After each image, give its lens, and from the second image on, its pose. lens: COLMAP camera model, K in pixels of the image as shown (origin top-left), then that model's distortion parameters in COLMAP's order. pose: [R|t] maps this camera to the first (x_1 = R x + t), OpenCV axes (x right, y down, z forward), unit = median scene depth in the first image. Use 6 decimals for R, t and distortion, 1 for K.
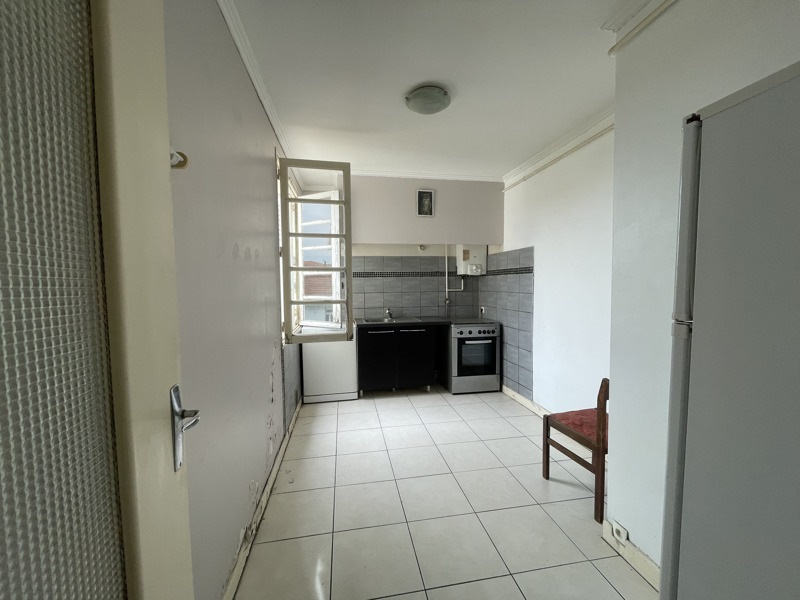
lens RADIAL K [[322.8, 0, 400.1], [0, 322.8, 301.0], [0, 0, 1]] dist [-0.001596, -0.000267]
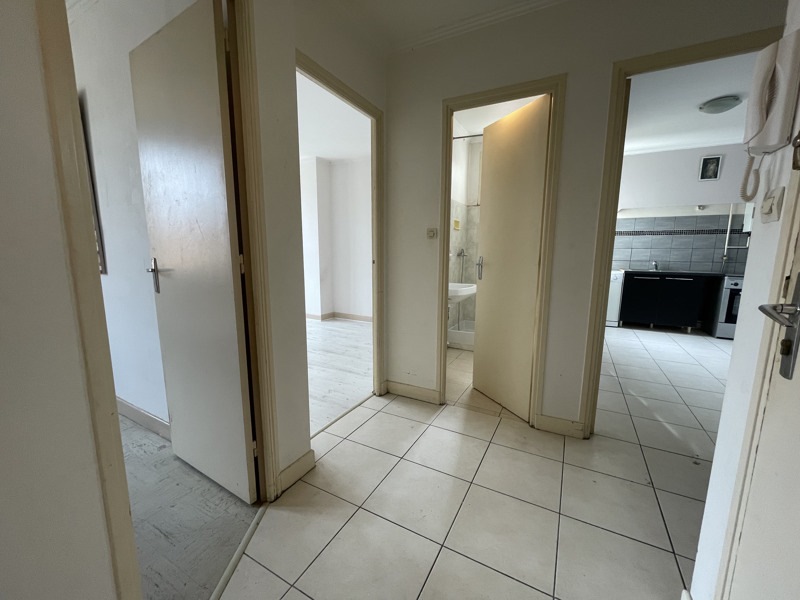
lens RADIAL K [[322.8, 0, 399.6], [0, 322.8, 301.7], [0, 0, 1]] dist [-0.001596, -0.000267]
pose [[0.780156, 0.113612, -0.615183, -0.022069], [-0.048900, 0.991437, 0.121085, 0.072509], [0.623671, -0.064383, 0.779031, -0.532469]]
